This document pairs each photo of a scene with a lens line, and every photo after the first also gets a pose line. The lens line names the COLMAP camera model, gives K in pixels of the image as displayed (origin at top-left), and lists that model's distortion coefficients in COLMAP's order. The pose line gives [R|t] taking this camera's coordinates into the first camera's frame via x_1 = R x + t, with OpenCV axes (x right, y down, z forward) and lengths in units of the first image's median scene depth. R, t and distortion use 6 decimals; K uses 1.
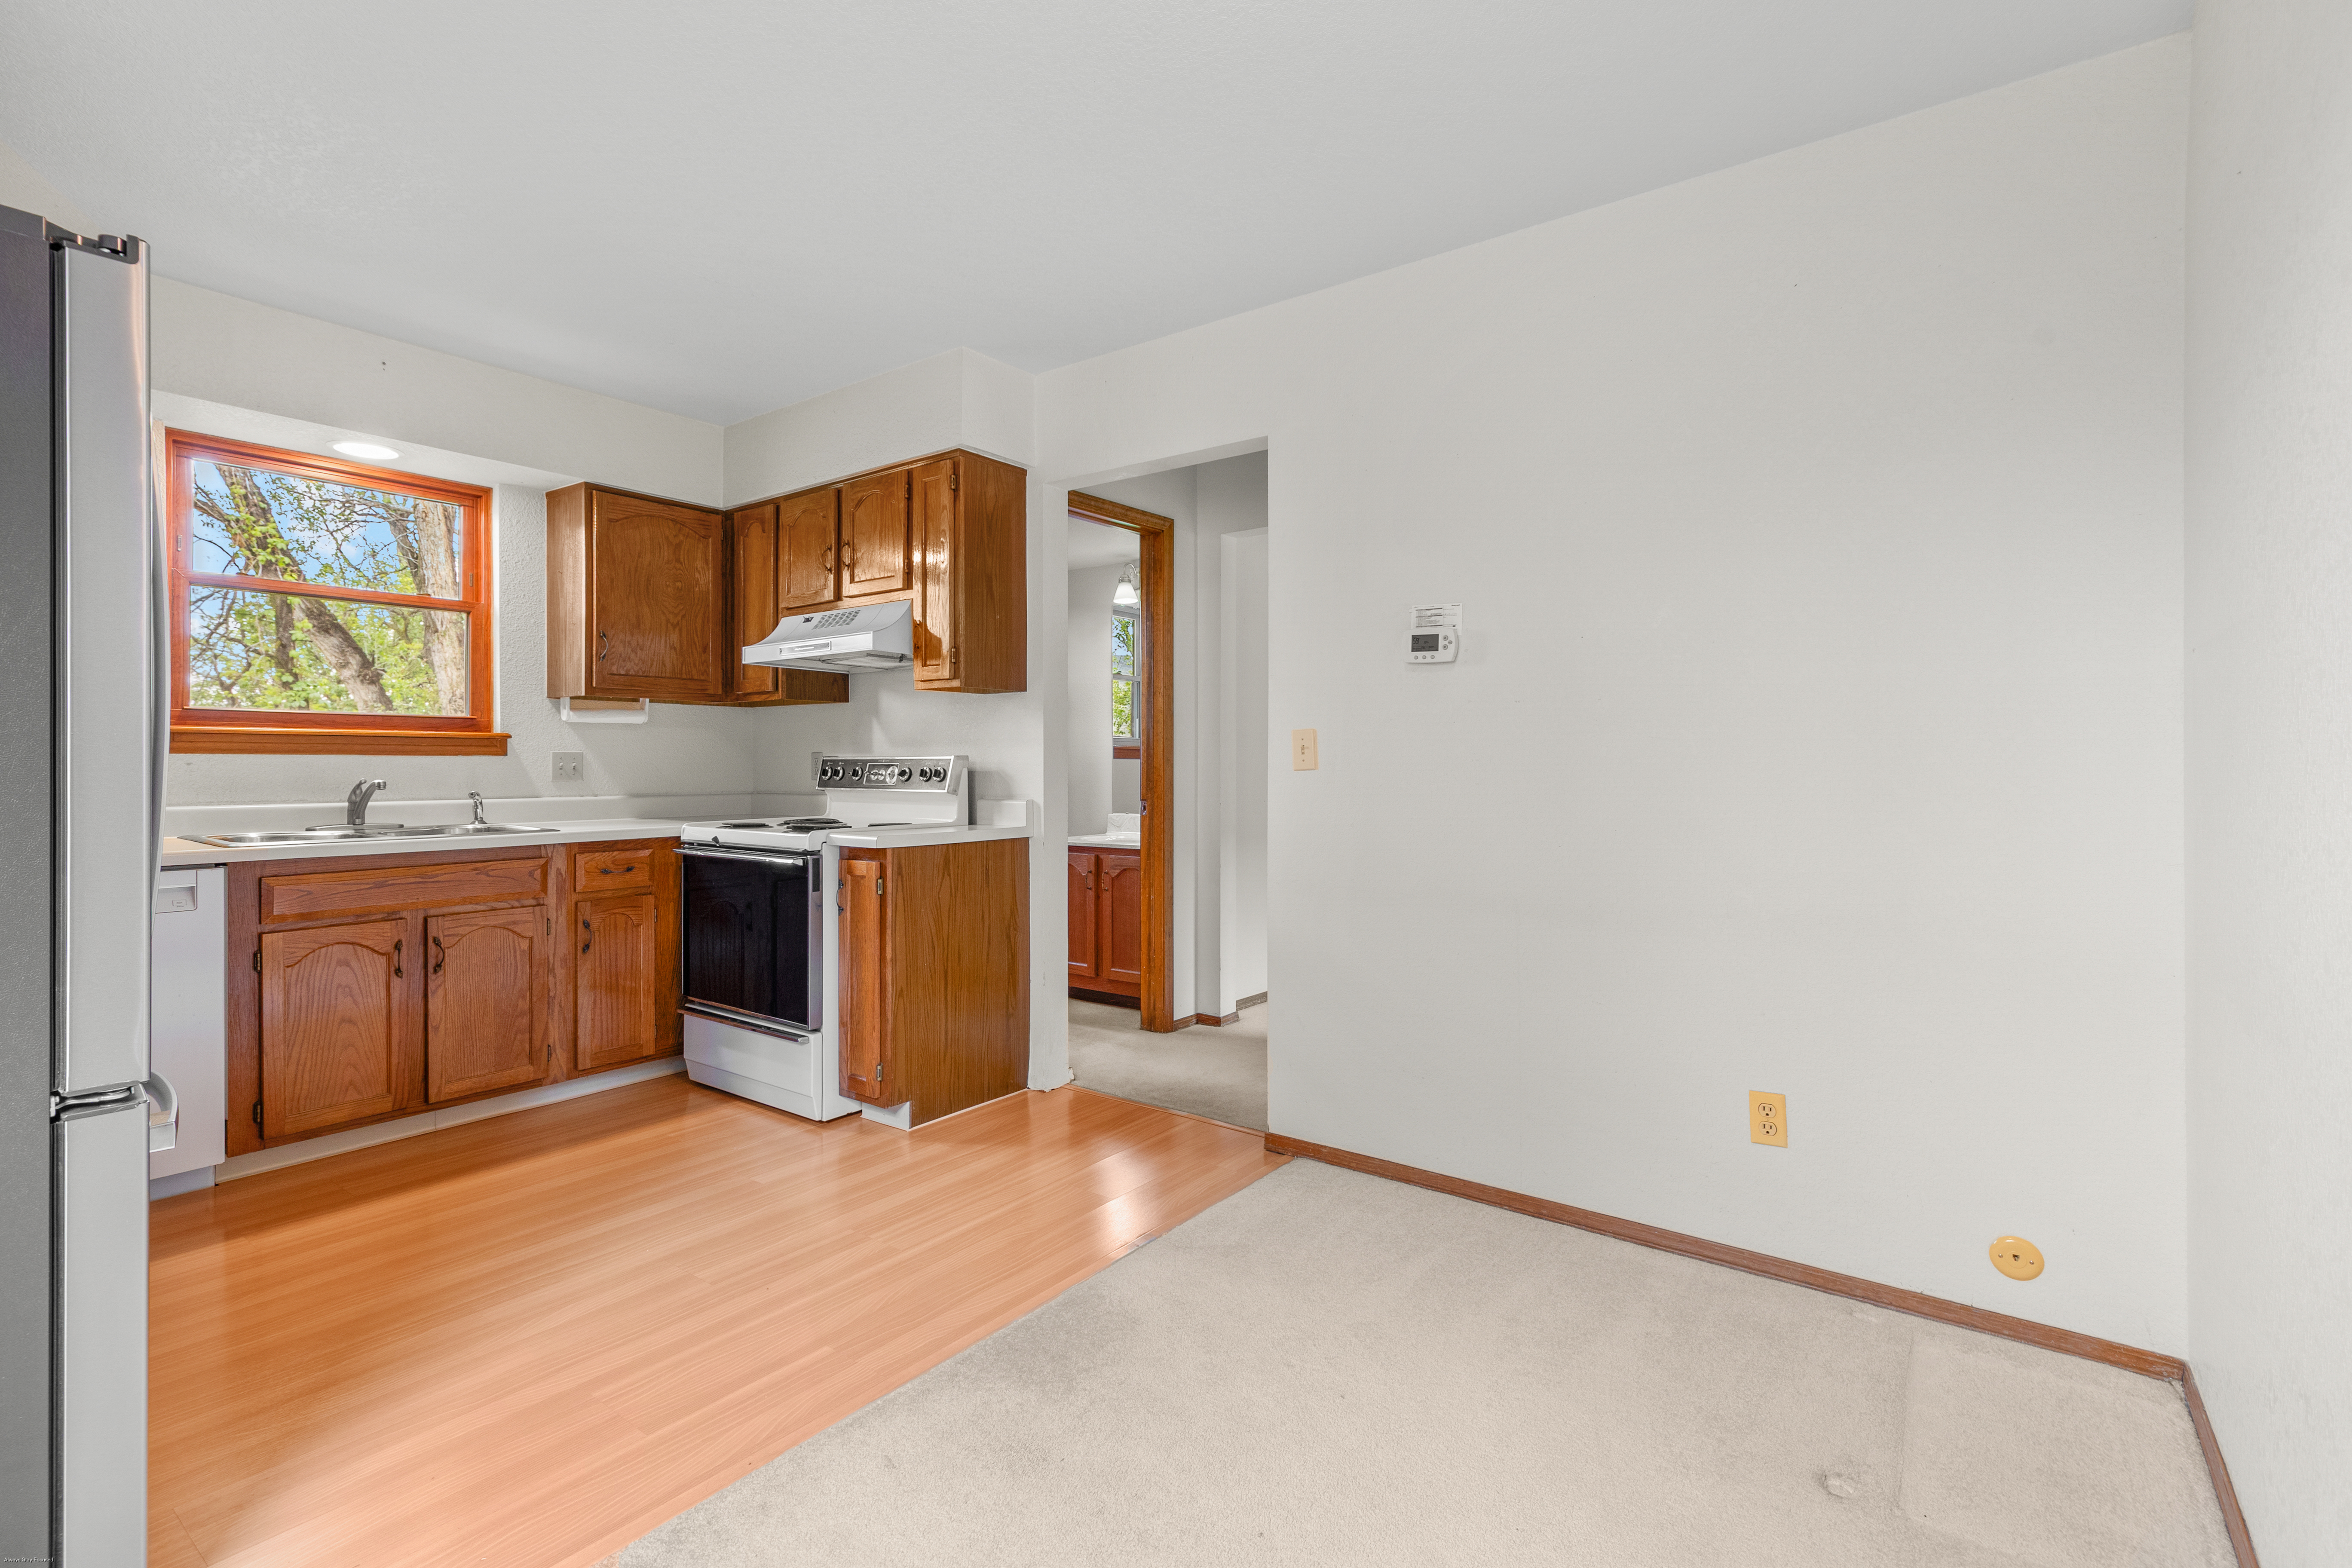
lens RADIAL K [[1092.9, 0, 1131.9], [0, 1092.9, 780.2], [0, 0, 1]] dist [0.000084, -0.000230]
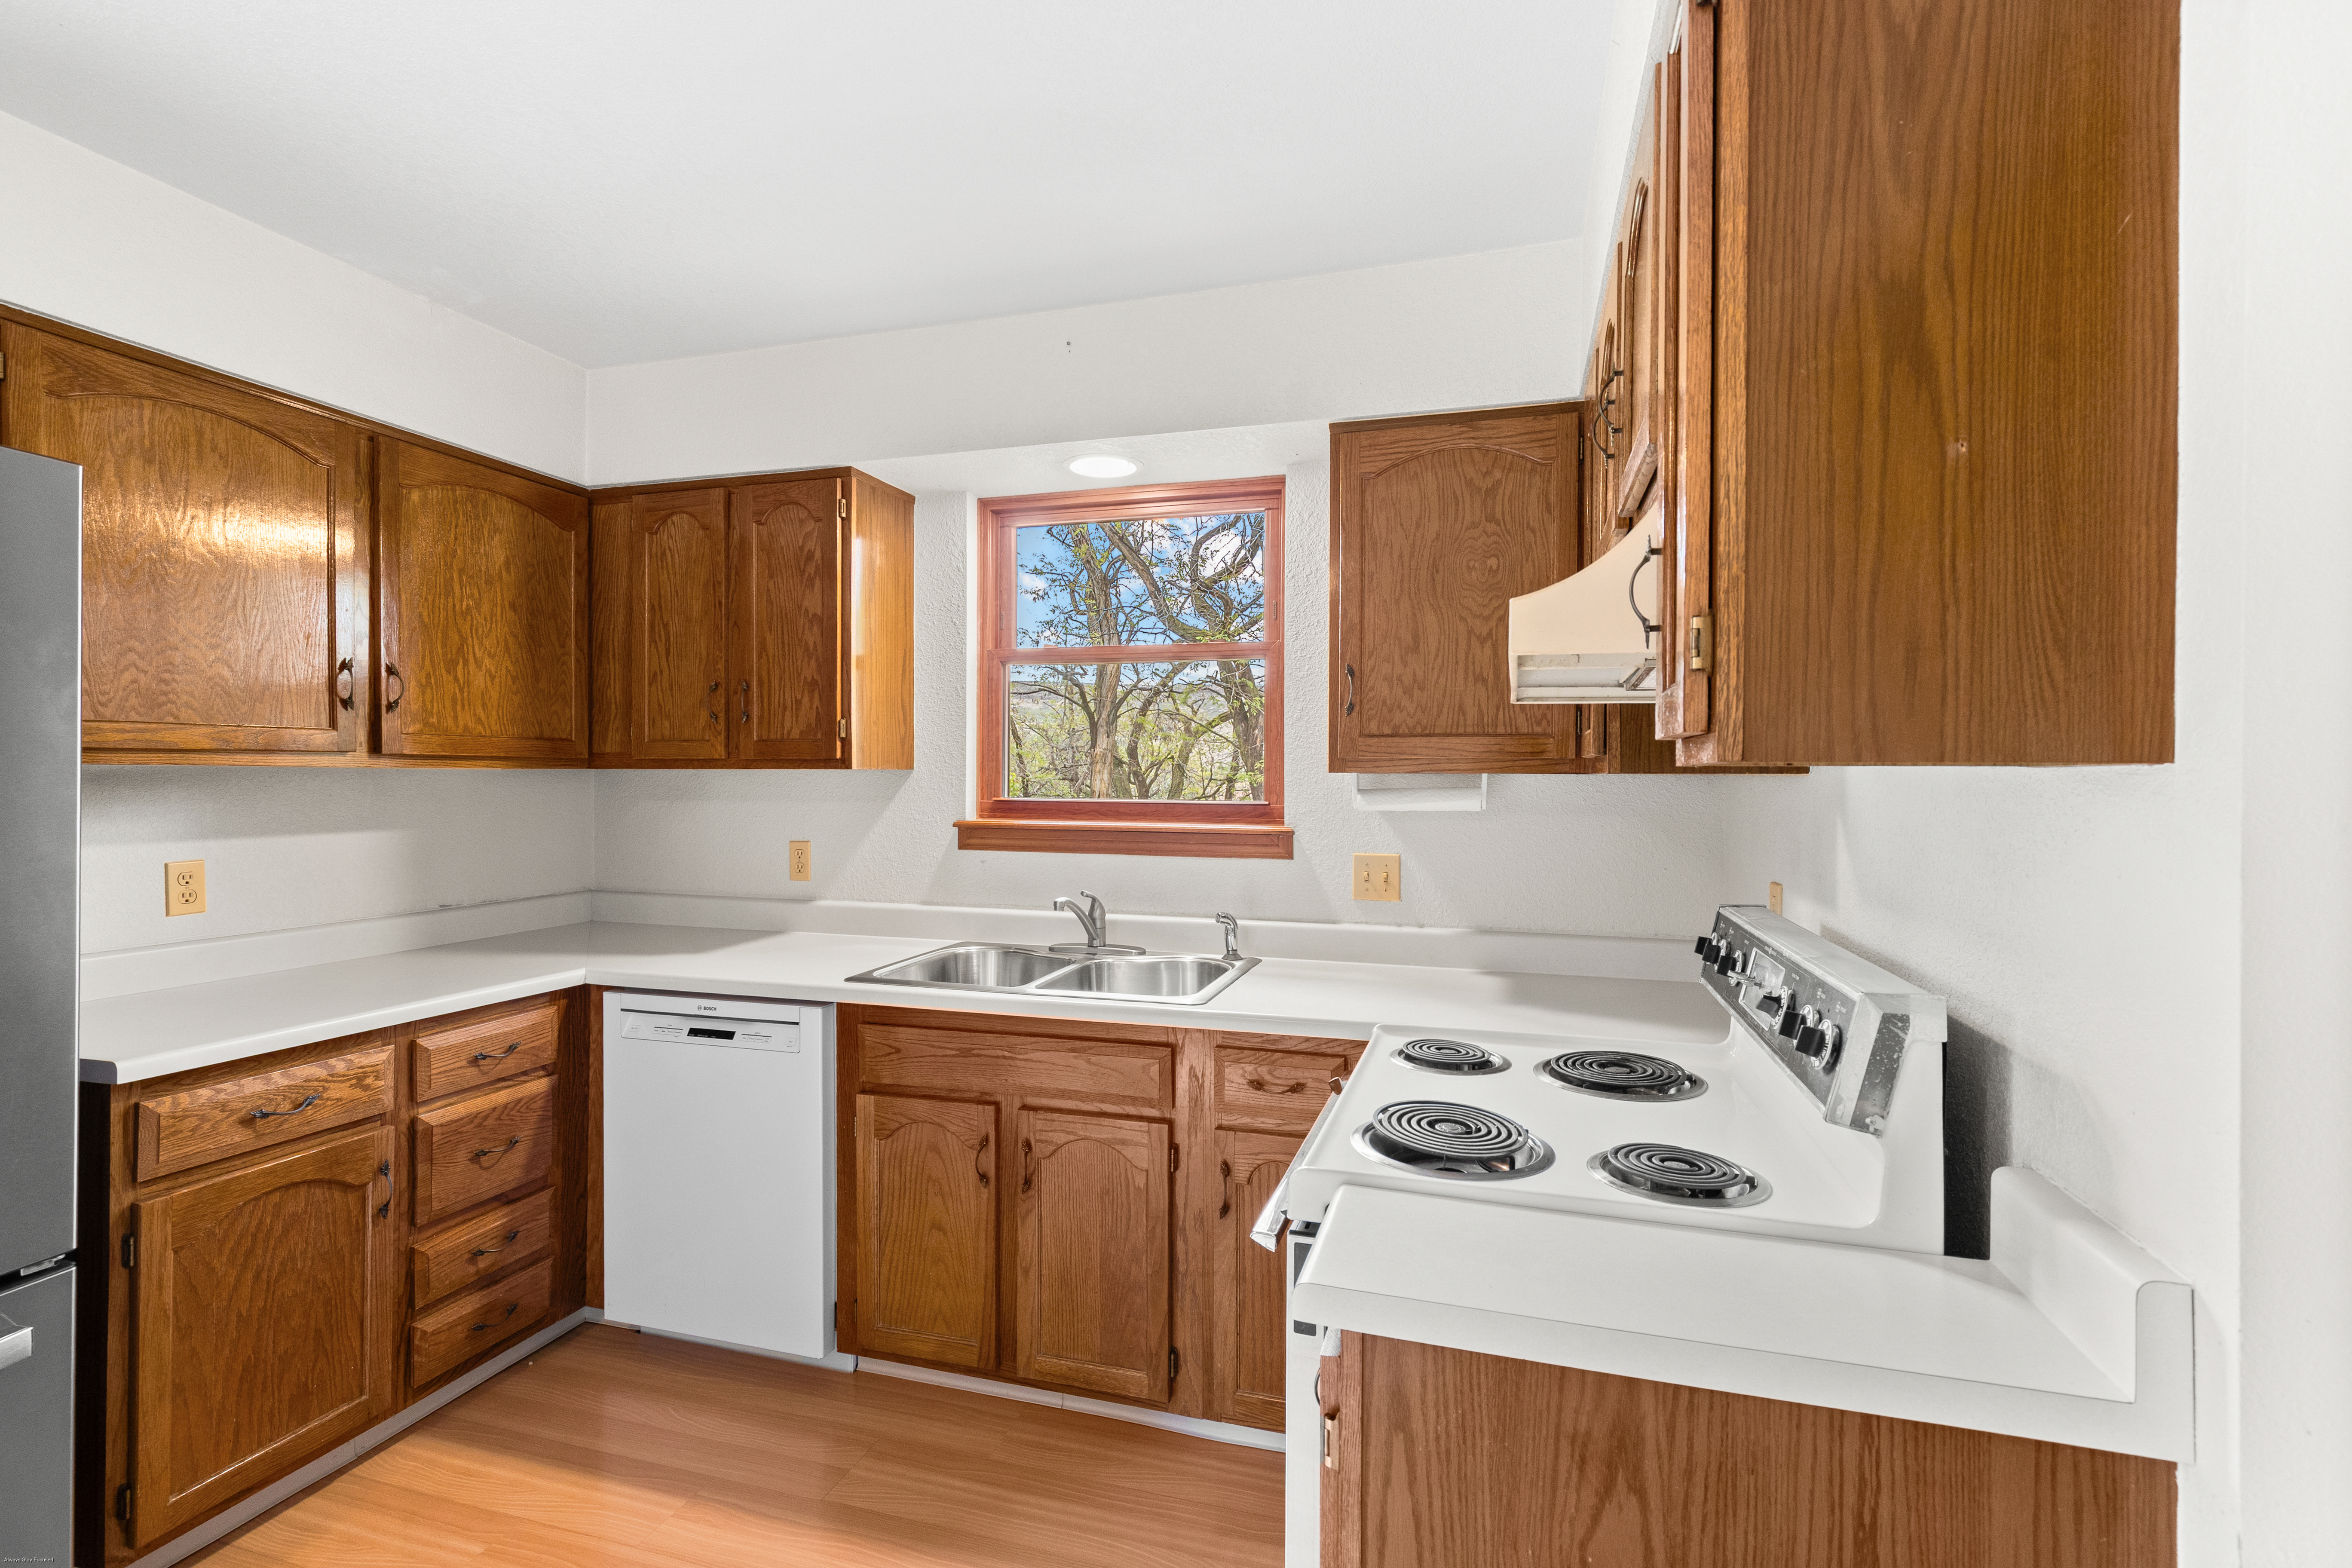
lens RADIAL K [[1061.4, 0, 1192.8], [0, 1061.4, 787.9], [0, 0, 1]] dist [0.002151, 0.000045]
pose [[0.379023, 0.008815, -0.925345, 0.022462], [-0.015132, 0.999880, 0.003327, -0.075925], [0.925264, 0.012741, 0.379111, 0.761057]]
